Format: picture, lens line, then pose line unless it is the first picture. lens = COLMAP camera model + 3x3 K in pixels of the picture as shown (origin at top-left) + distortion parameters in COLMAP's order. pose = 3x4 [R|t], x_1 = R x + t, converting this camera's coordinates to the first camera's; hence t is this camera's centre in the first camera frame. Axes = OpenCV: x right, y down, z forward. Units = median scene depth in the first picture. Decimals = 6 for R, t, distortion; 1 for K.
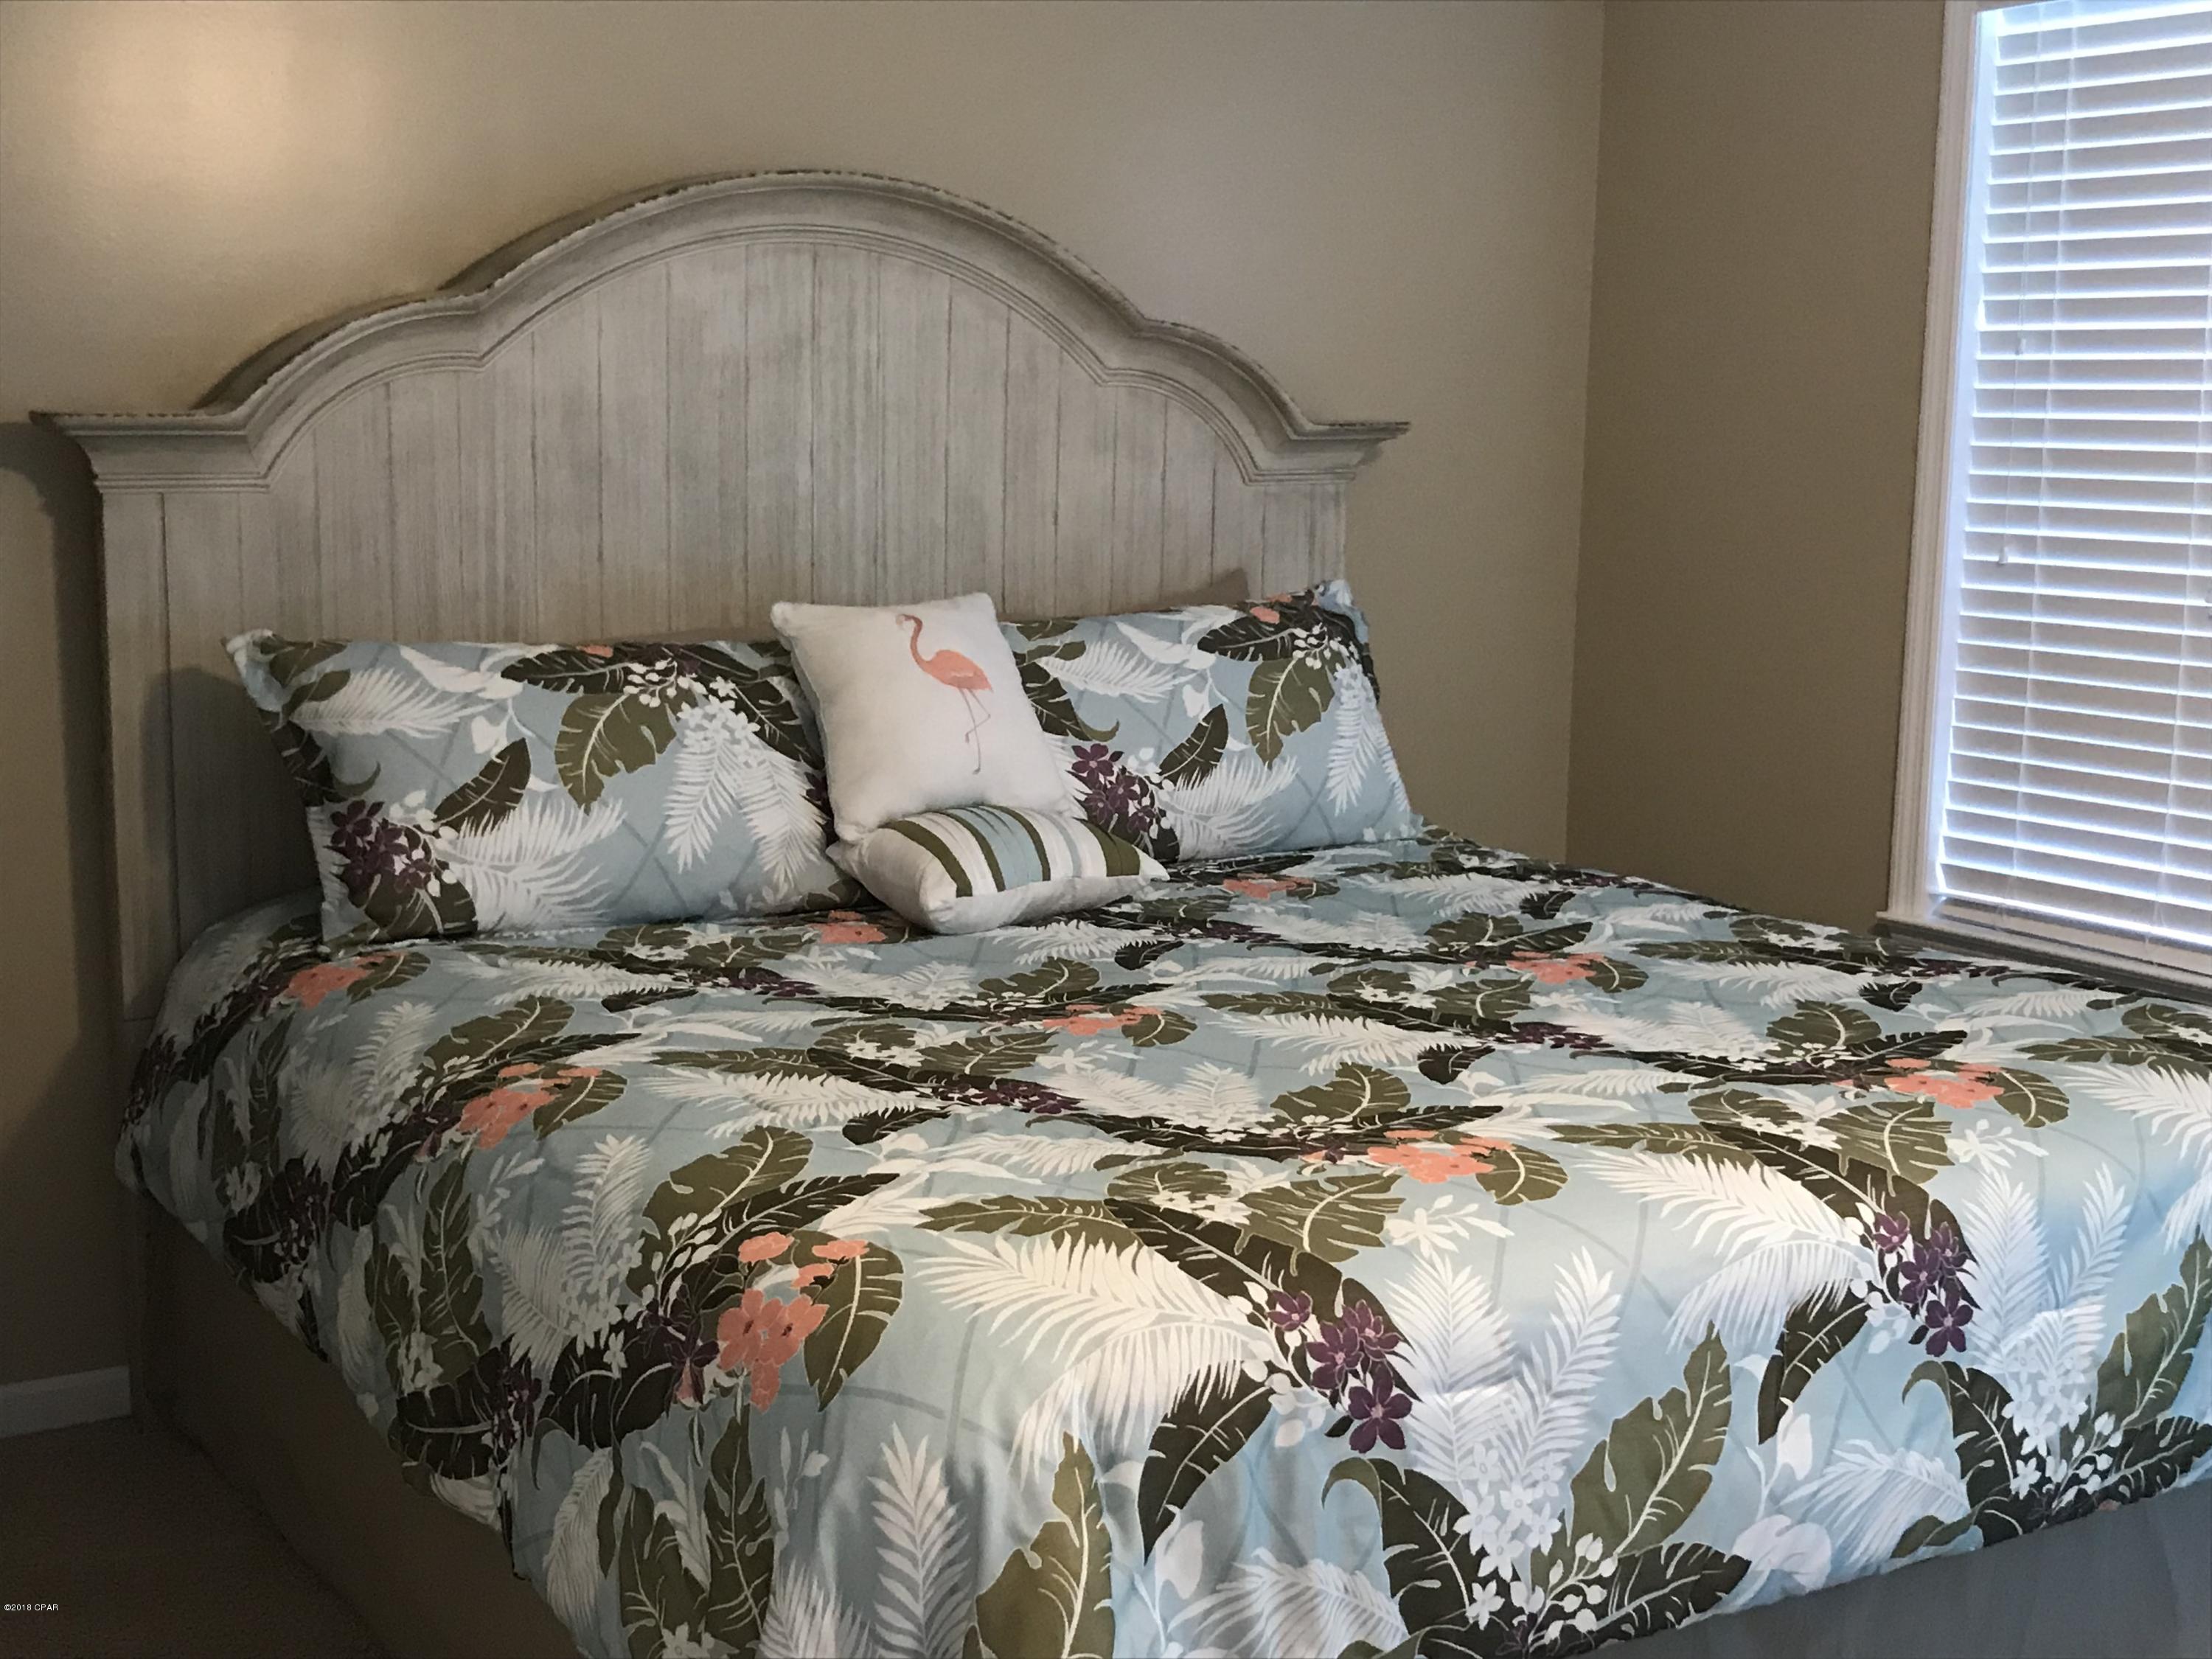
lens RADIAL K [[2690.9, 0, 1186.6], [0, 2690.9, 825.3], [0, 0, 1]] dist [0.025800, 0.000000]
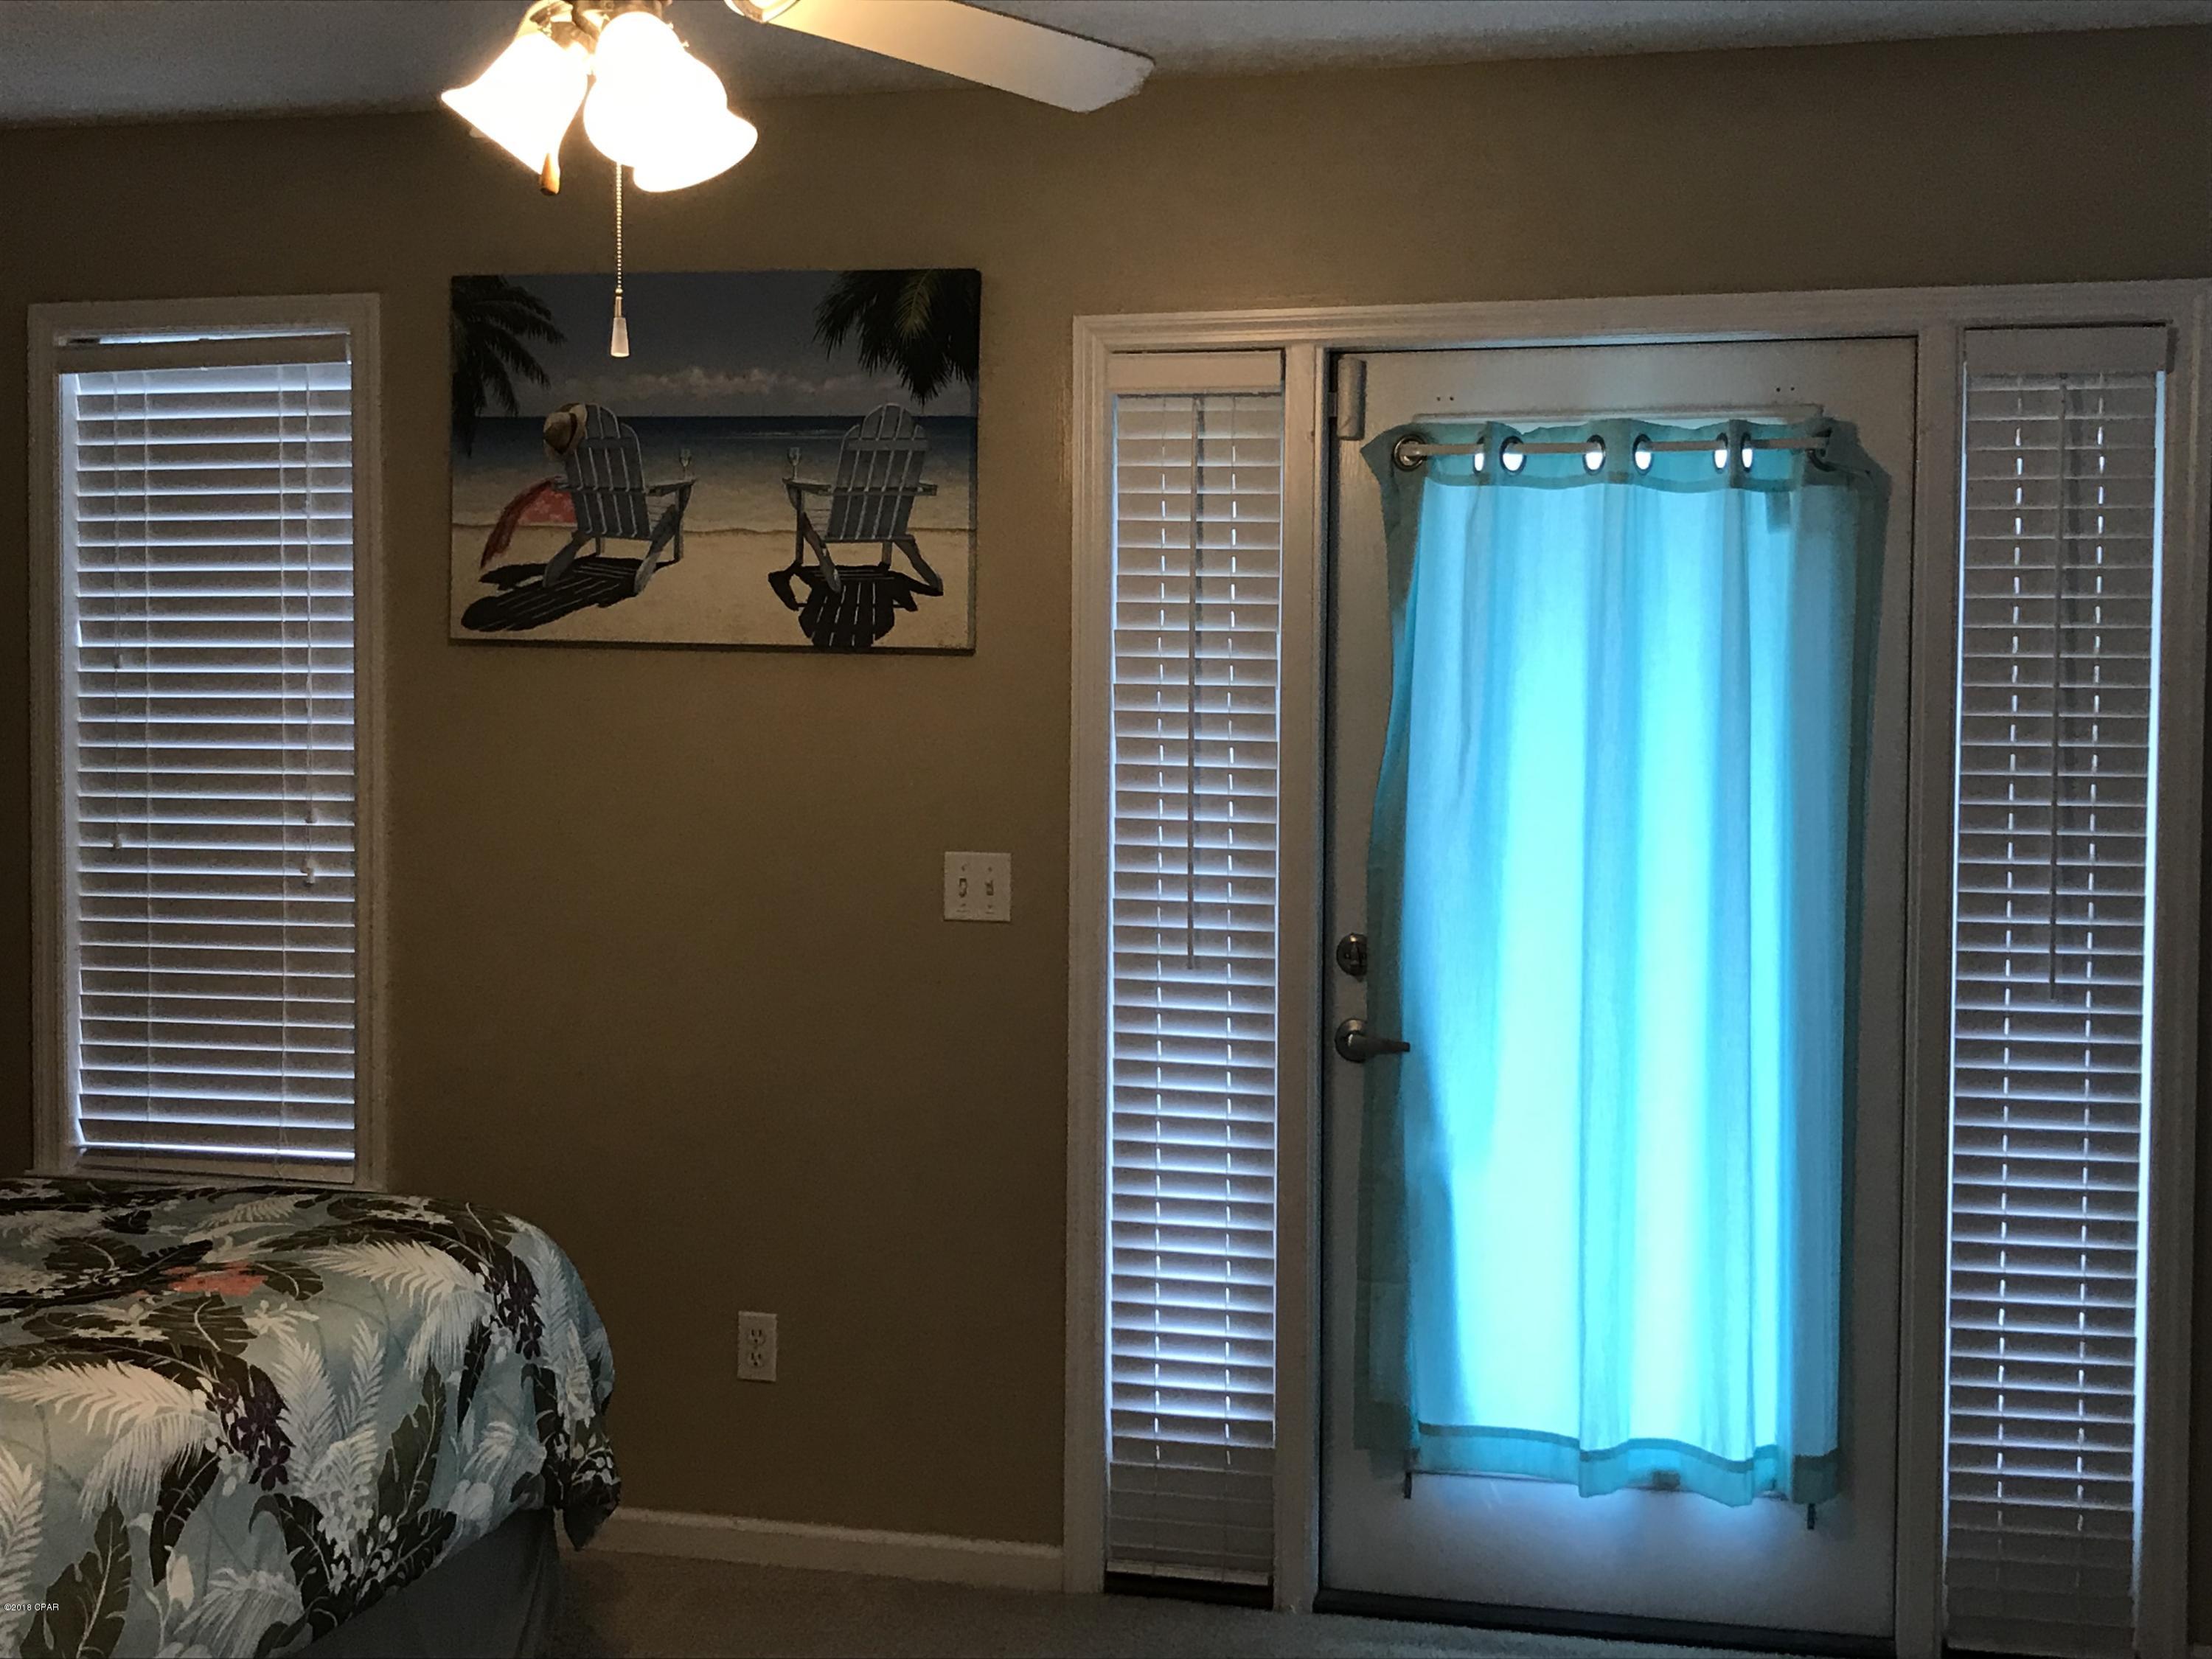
lens RADIAL K [[2690.9, 0, 1113.4], [0, 2690.9, 821.5], [0, 0, 1]] dist [0.025800, 0.000000]
pose [[0.741781, -0.046586, 0.669022, -0.242245], [0.114216, 0.991786, -0.057576, 0.008344], [-0.660845, 0.119122, 0.741009, -0.201754]]
